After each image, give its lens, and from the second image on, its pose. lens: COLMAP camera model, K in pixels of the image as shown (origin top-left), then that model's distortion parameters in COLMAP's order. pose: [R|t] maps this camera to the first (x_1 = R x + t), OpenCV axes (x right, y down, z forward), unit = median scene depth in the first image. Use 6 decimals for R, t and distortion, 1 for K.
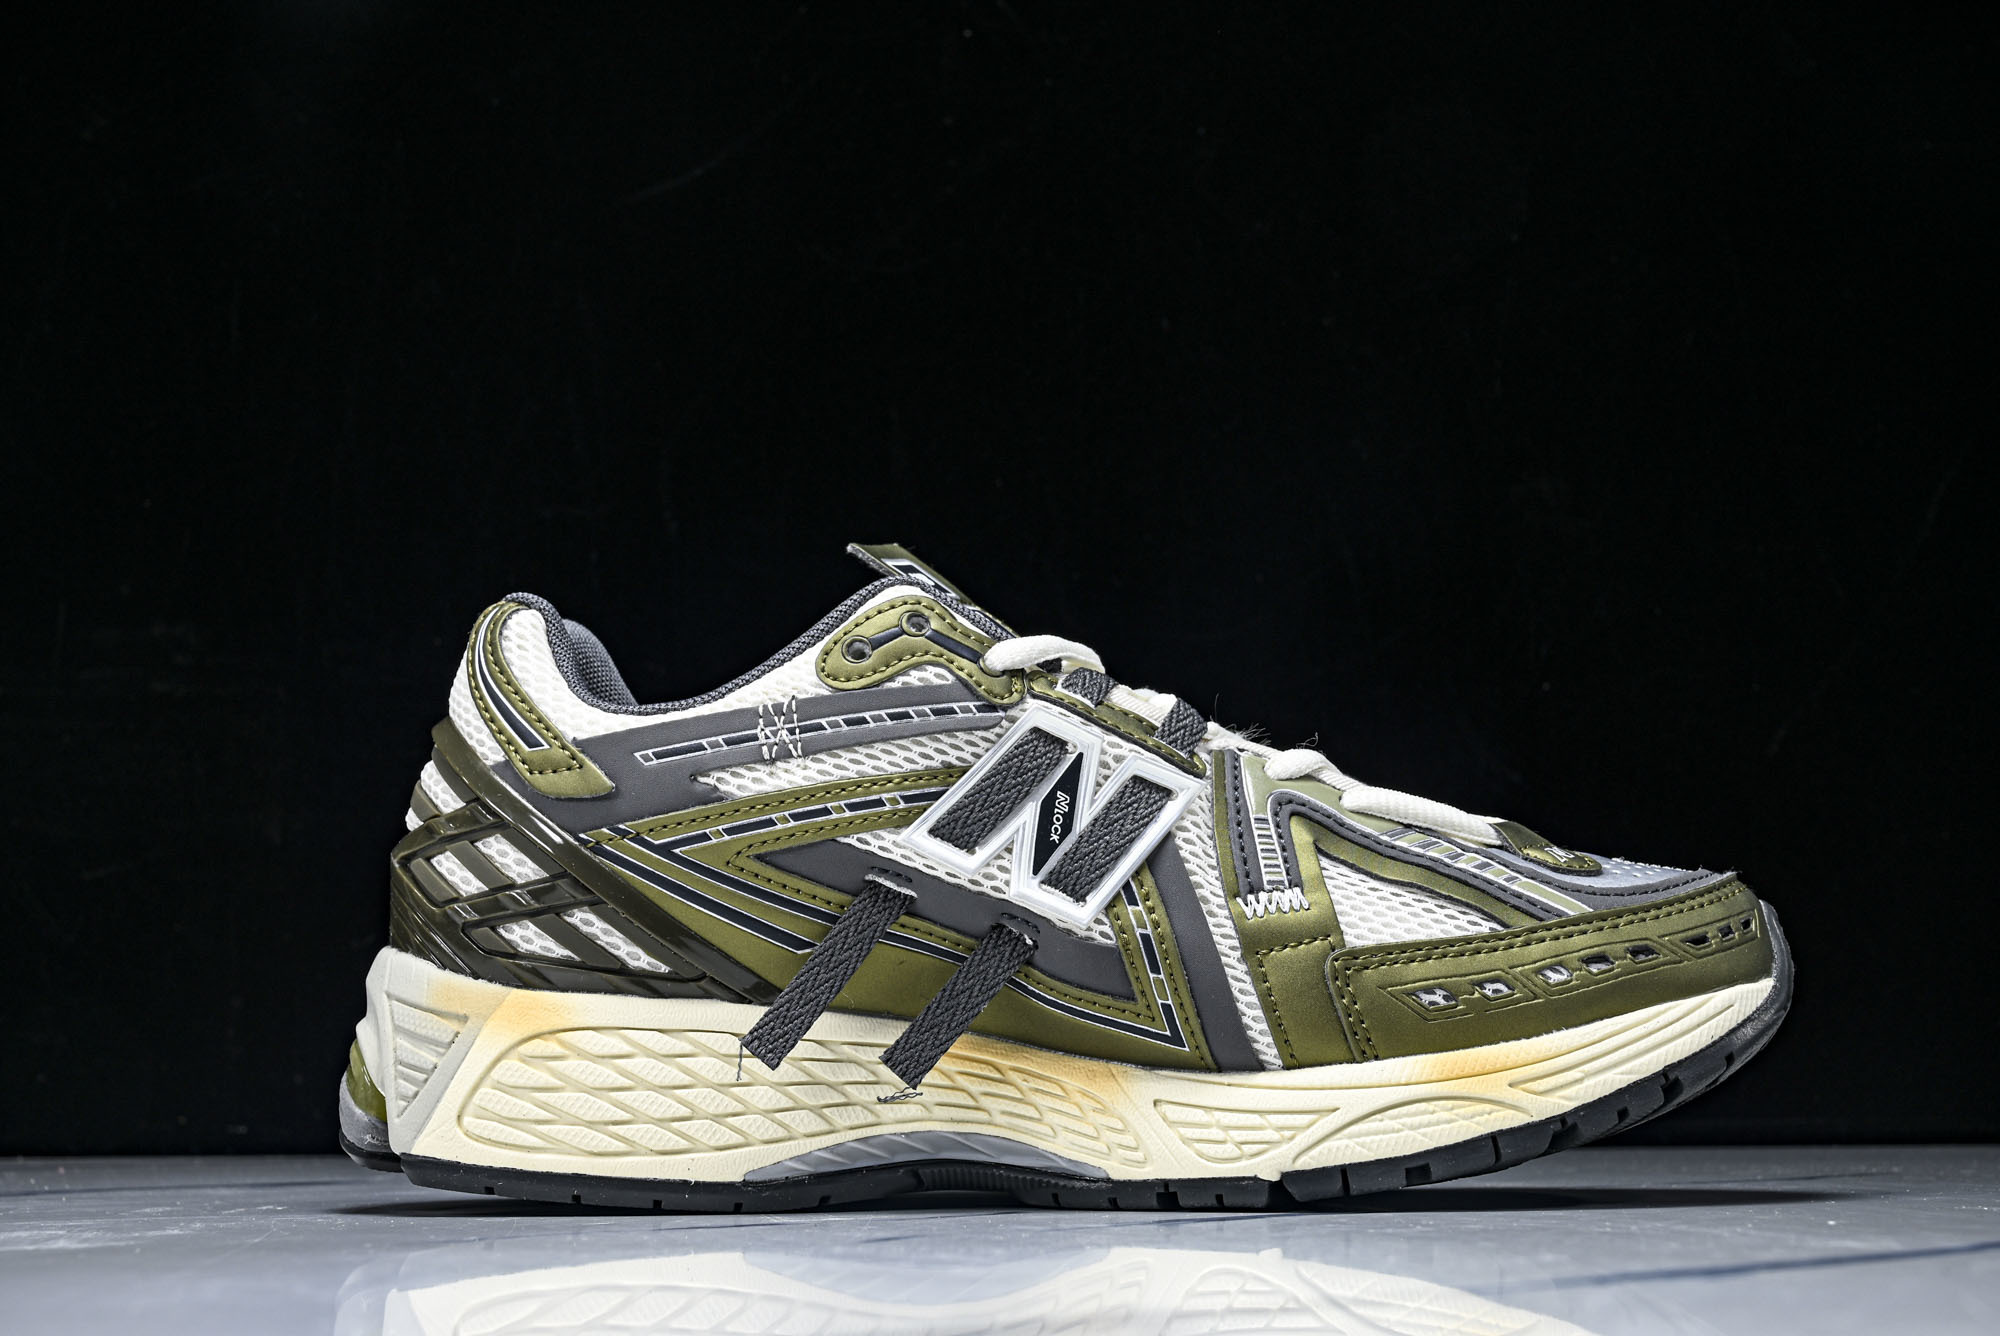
lens RADIAL K [[2815.8, 0, 1000.7], [0, 2815.8, 670.2], [0, 0, 1]] dist [0.011045, 0.000000]
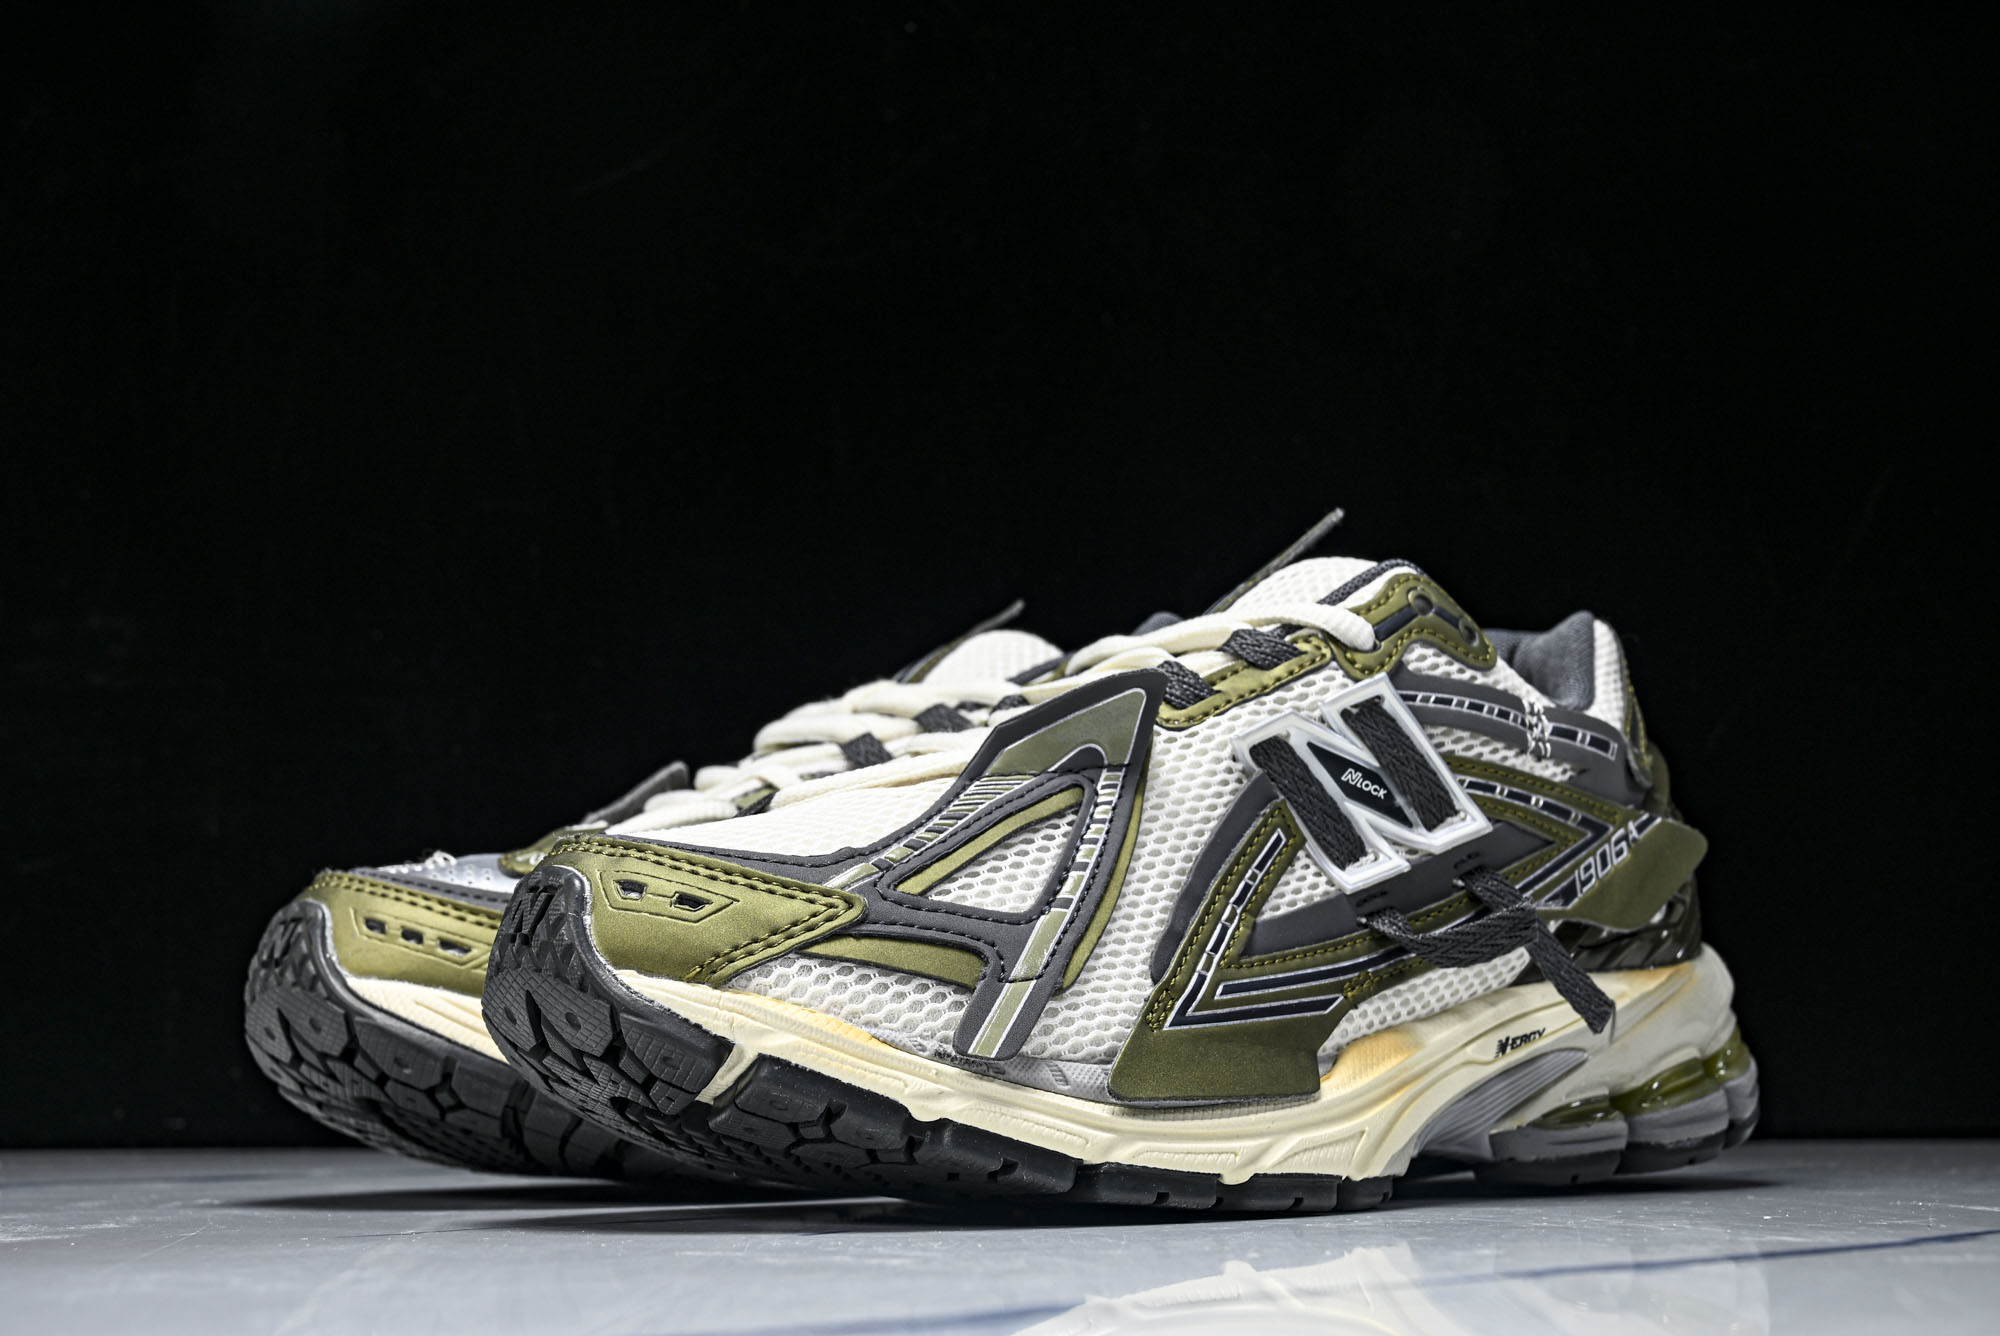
lens RADIAL K [[2815.8, 0, 998.8], [0, 2815.8, 661.5], [0, 0, 1]] dist [0.011045, 0.000000]
pose [[0.736887, 0.100581, 0.668491, -0.713736], [-0.087876, 0.994731, -0.052800, 0.073187], [-0.670280, -0.019836, 0.741843, 0.408238]]
